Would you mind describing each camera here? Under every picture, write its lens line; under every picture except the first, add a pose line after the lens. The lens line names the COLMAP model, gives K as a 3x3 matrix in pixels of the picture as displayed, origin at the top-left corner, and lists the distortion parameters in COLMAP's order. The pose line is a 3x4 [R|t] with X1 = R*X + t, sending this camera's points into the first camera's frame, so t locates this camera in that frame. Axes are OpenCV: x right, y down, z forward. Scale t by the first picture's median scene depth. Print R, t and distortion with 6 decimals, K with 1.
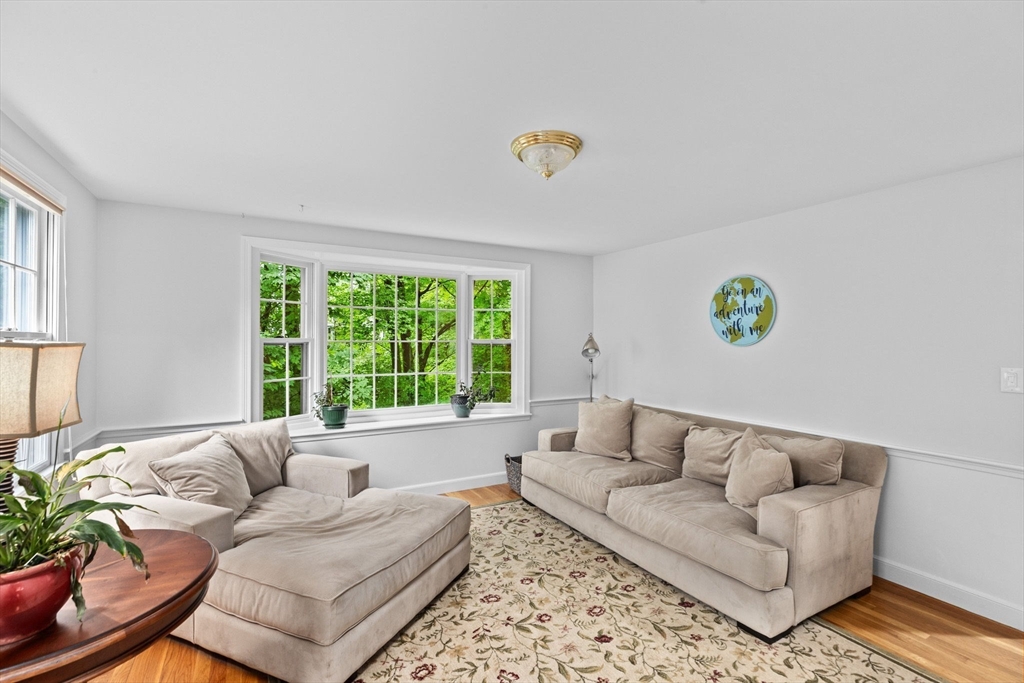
lens RADIAL K [[464.6, 0, 510.3], [0, 464.6, 339.4], [0, 0, 1]] dist [-0.000552, 0.000785]
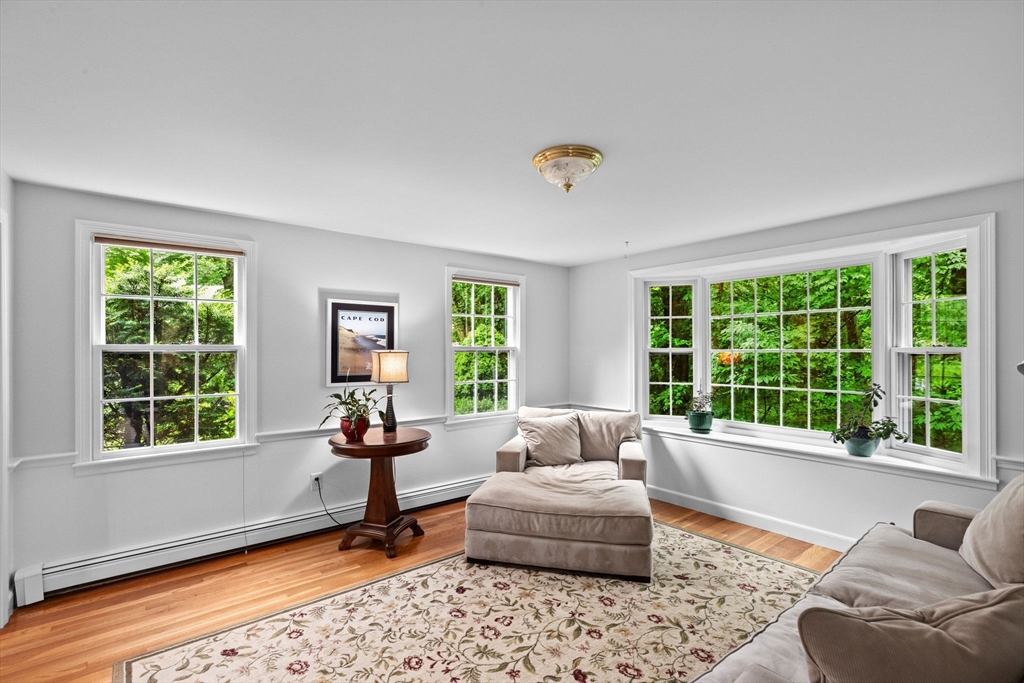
lens RADIAL K [[464.6, 0, 507.8], [0, 464.6, 348.0], [0, 0, 1]] dist [-0.000552, 0.000785]
pose [[0.157706, -0.007046, -0.987461, 0.823741], [0.005934, 0.999963, -0.006187, 0.001914], [0.987468, -0.004883, 0.157743, 0.543596]]
